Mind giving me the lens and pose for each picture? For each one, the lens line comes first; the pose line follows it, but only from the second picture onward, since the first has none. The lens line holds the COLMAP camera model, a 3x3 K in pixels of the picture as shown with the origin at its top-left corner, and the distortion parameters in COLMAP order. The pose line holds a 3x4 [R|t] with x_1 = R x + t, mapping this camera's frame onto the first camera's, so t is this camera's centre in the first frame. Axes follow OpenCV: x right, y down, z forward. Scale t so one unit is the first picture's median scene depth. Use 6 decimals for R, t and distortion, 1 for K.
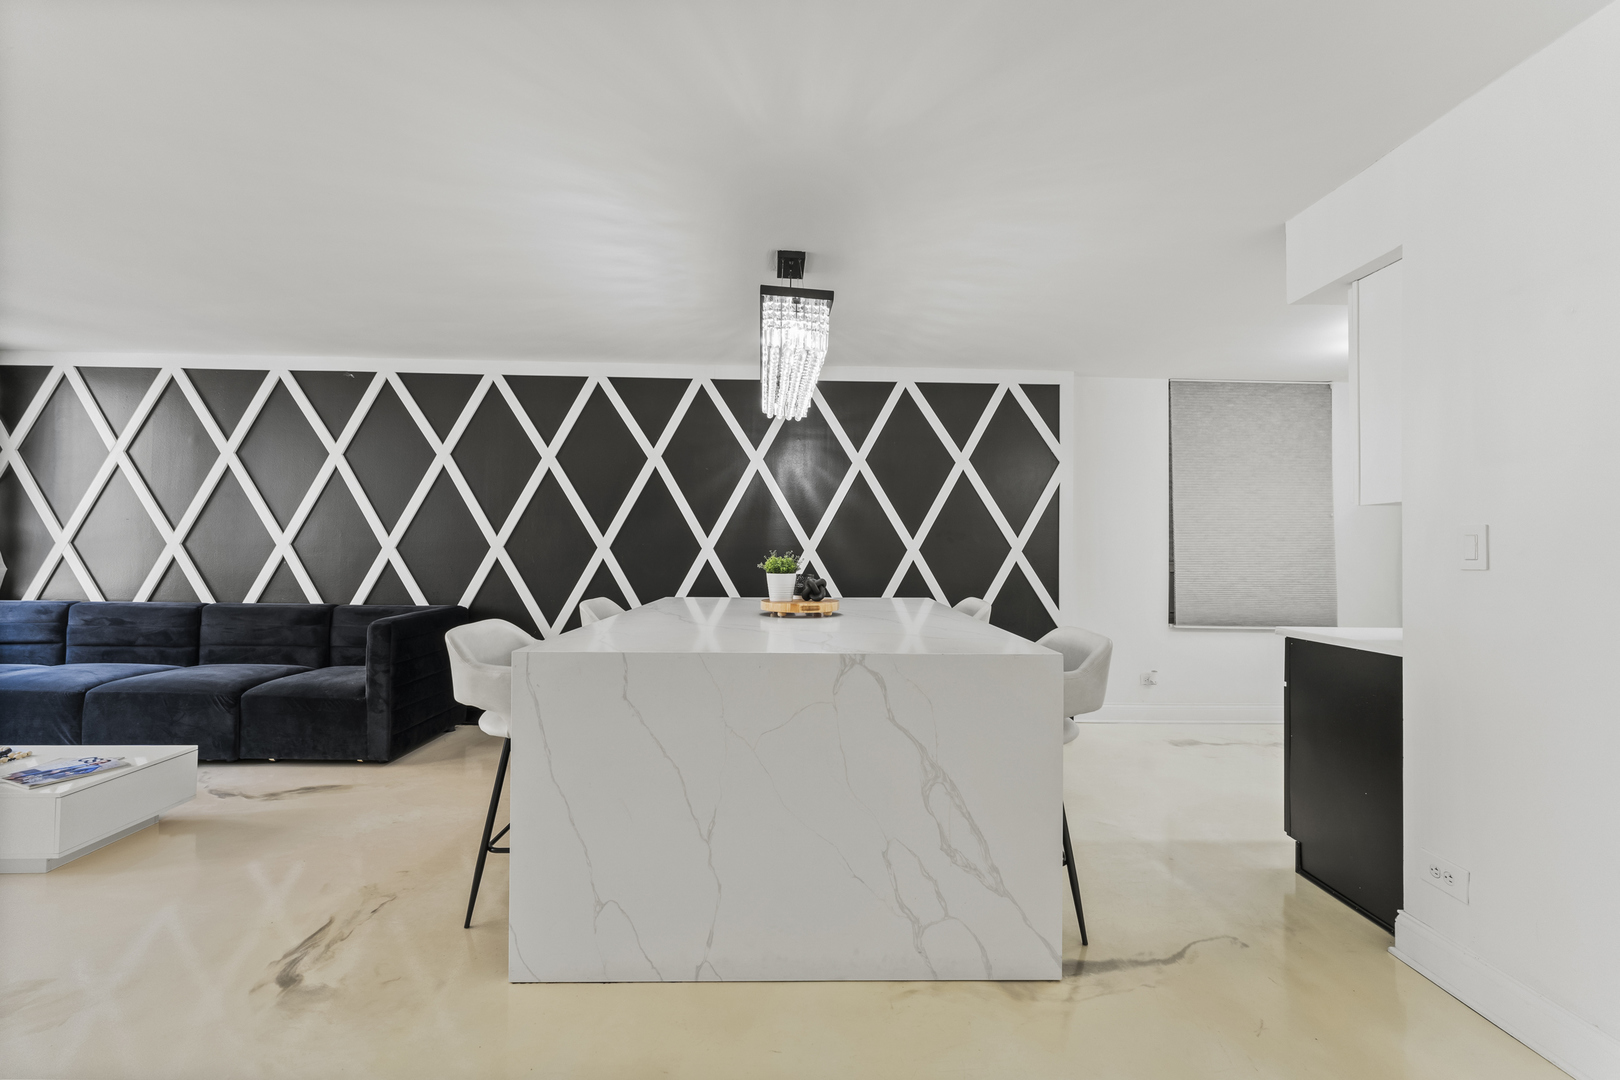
lens RADIAL K [[649.7, 0, 816.4], [0, 649.7, 543.8], [0, 0, 1]] dist [0.001092, 0.000426]
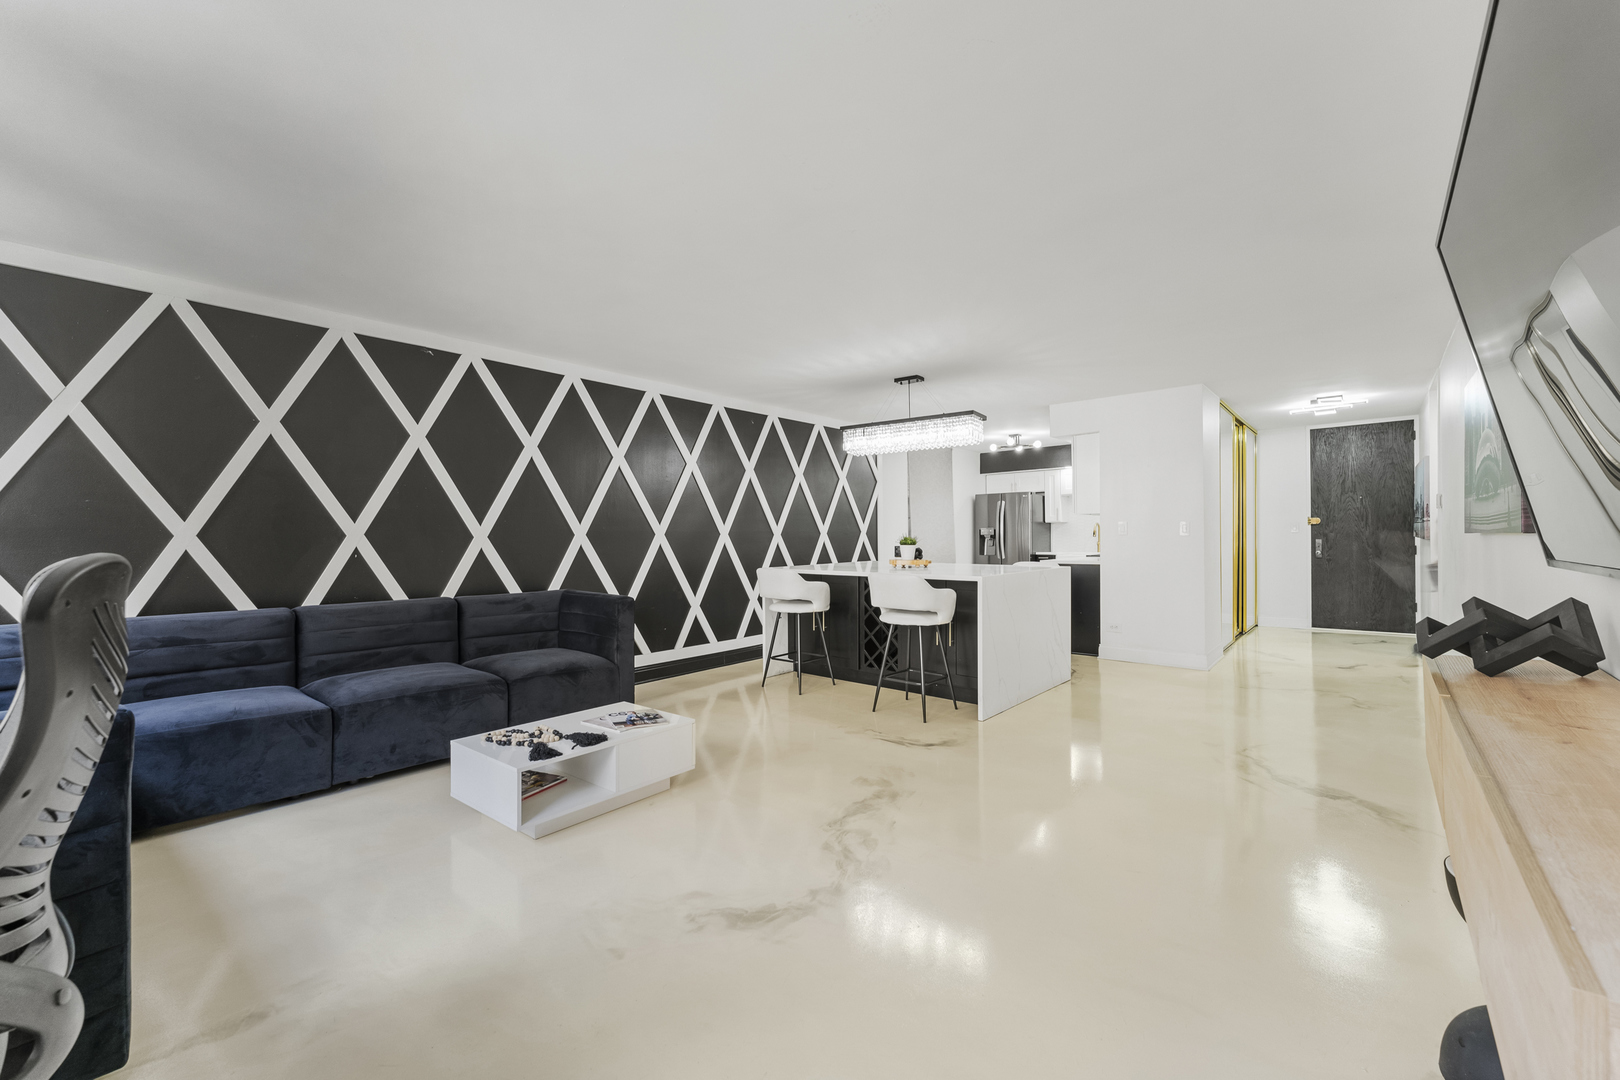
lens RADIAL K [[649.7, 0, 833.4], [0, 649.7, 534.5], [0, 0, 1]] dist [0.001092, 0.000426]
pose [[0.660968, -0.011905, 0.750319, -1.045751], [0.005918, 0.999926, 0.010652, -0.004893], [-0.750390, -0.002600, 0.660990, -0.049295]]
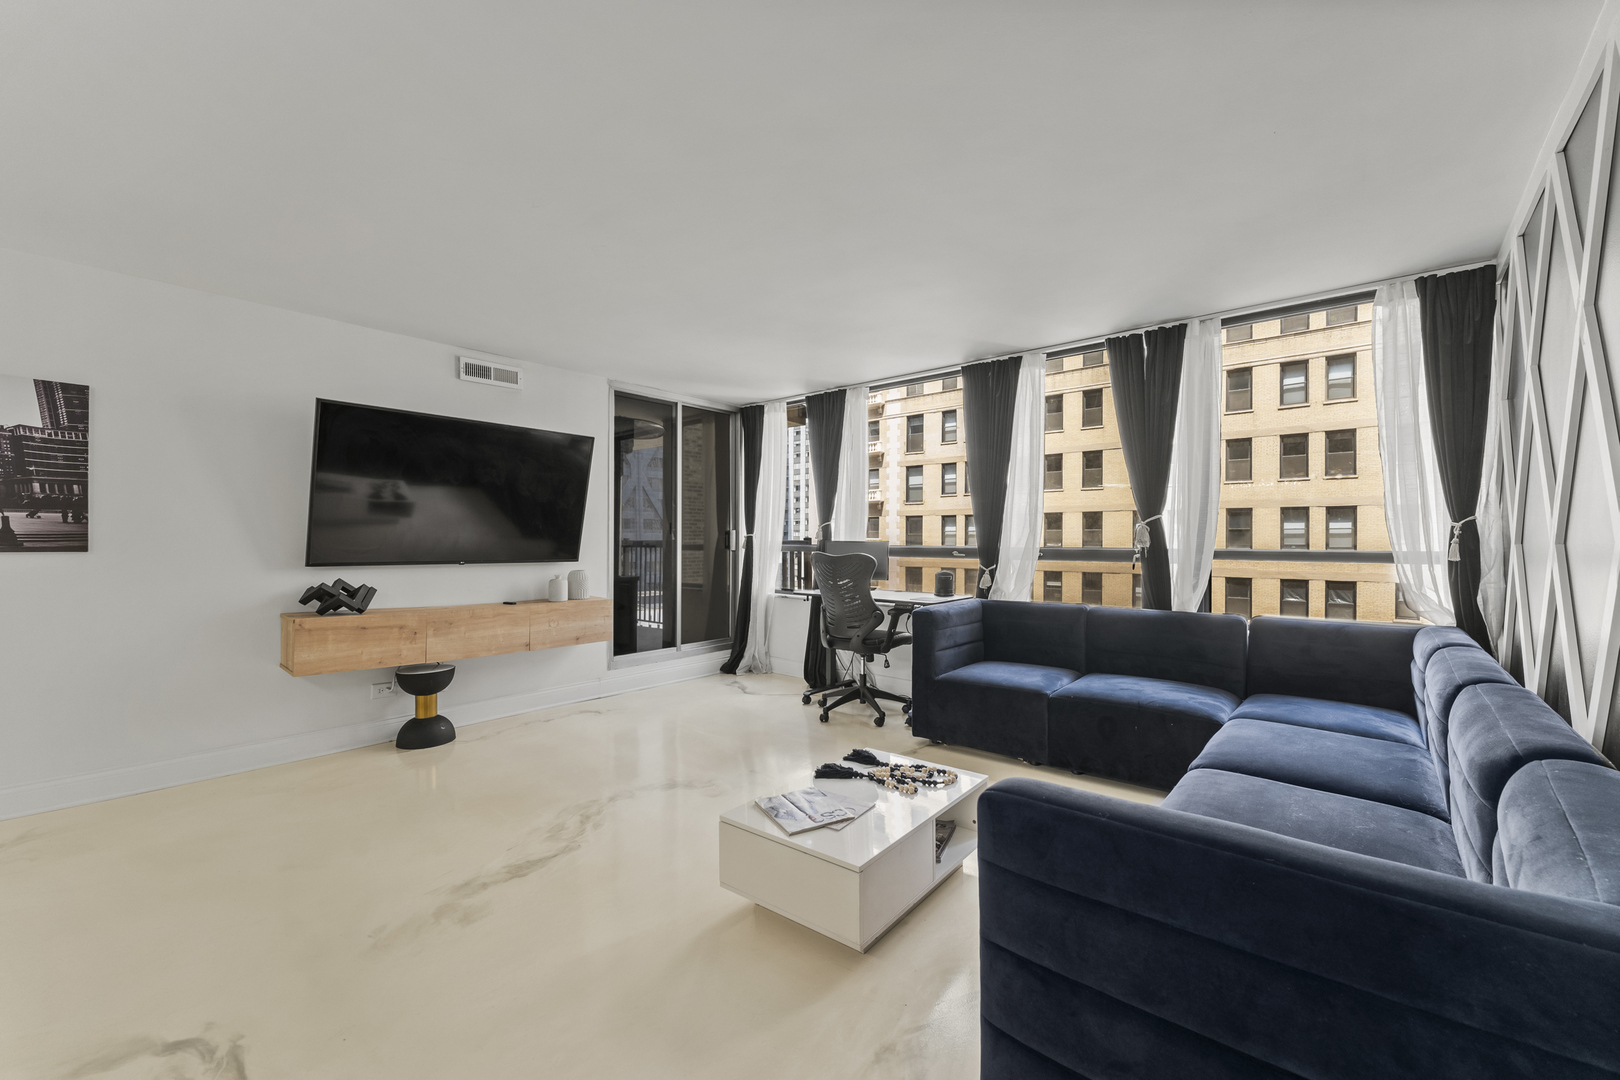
lens RADIAL K [[649.7, 0, 820.0], [0, 649.7, 543.8], [0, 0, 1]] dist [0.001092, 0.000426]
pose [[-0.678238, -0.013783, -0.734713, -0.301423], [0.001061, 0.999805, -0.019736, 0.007936], [0.734842, -0.014165, -0.678091, 0.929005]]
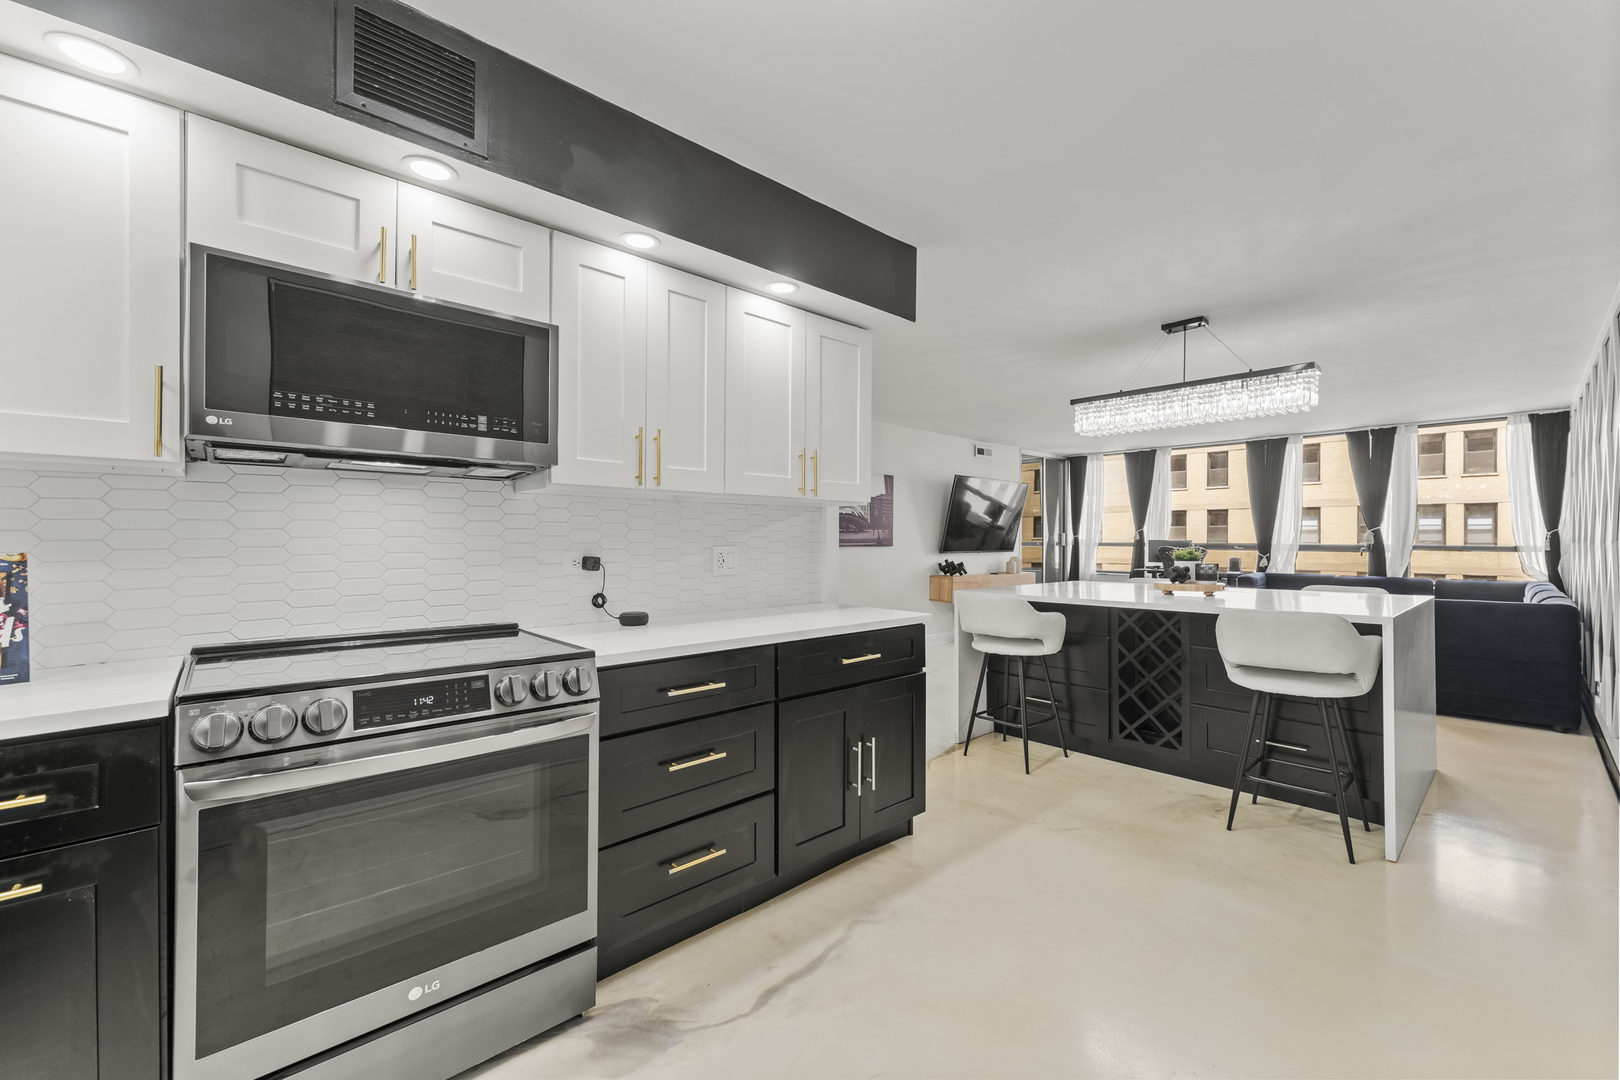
lens RADIAL K [[649.7, 0, 816.7], [0, 649.7, 543.9], [0, 0, 1]] dist [0.001092, 0.000426]
pose [[-0.759733, -0.008065, -0.650185, 0.911029], [0.000026, 0.999923, -0.012433, 0.016728], [0.650235, -0.009463, -0.759674, 0.997851]]
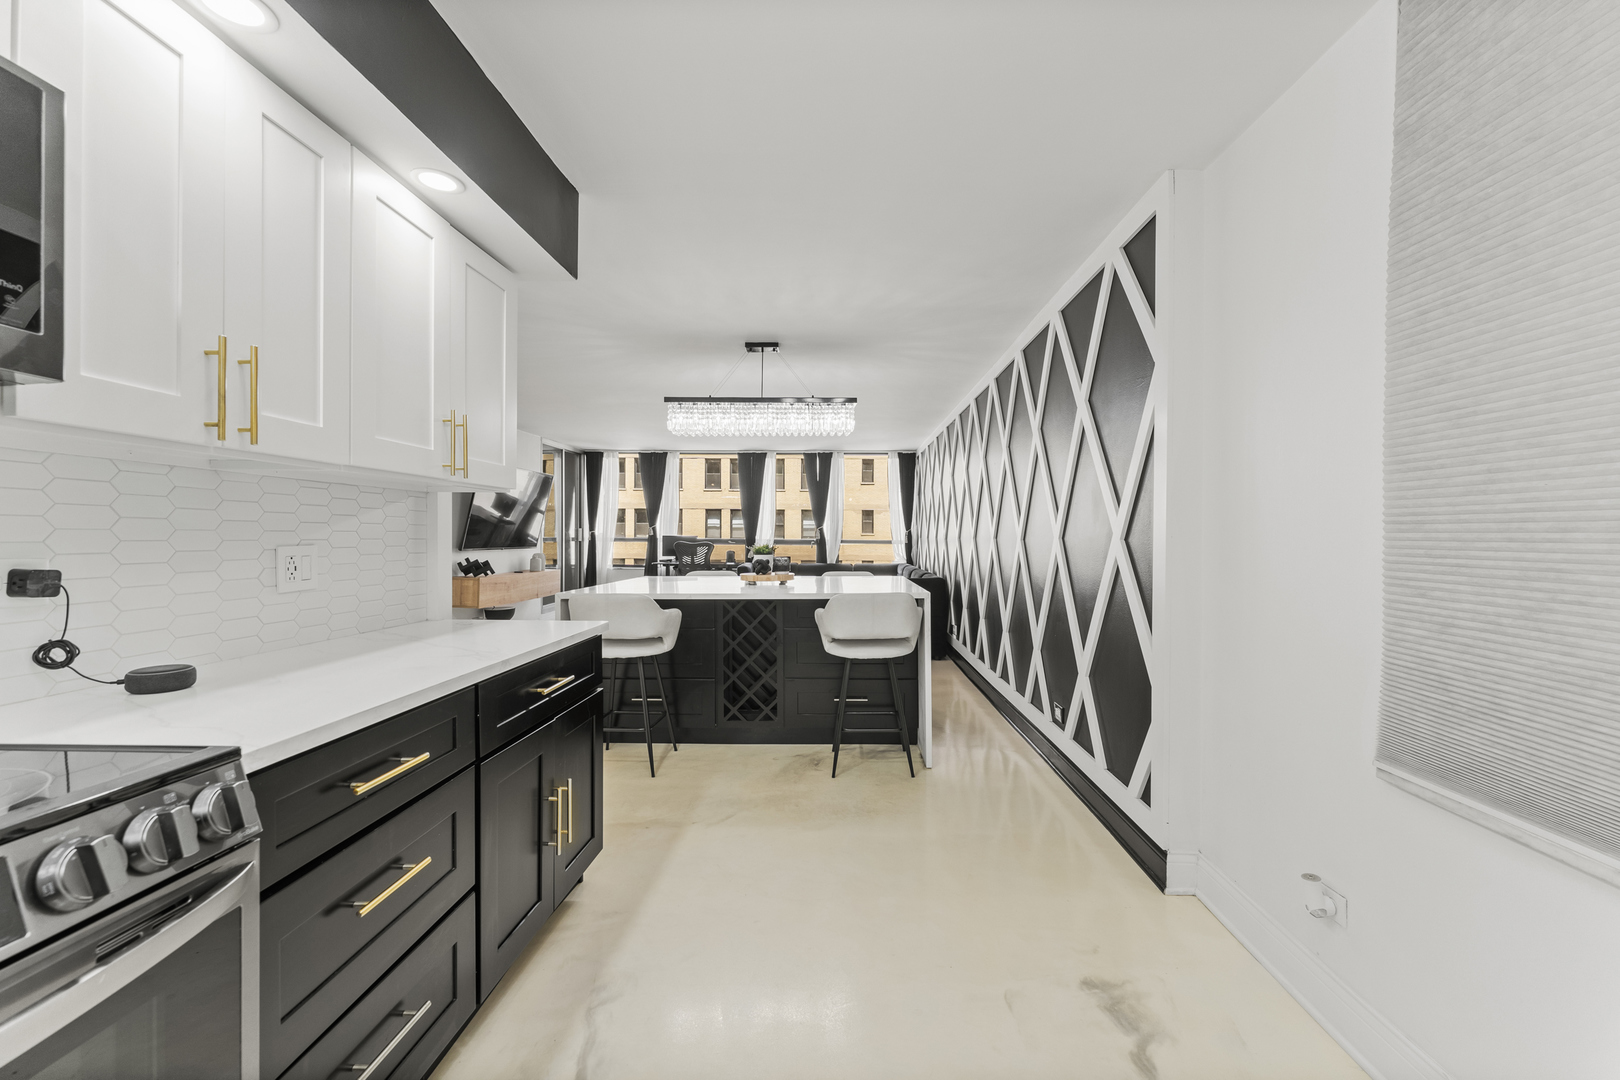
lens RADIAL K [[649.7, 0, 820.3], [0, 649.7, 543.9], [0, 0, 1]] dist [0.001092, 0.000426]
pose [[-0.067761, 0.000584, -0.997701, 0.952838], [0.011082, 0.999939, -0.000168, 0.013511], [0.997640, -0.011068, -0.067763, 0.813412]]
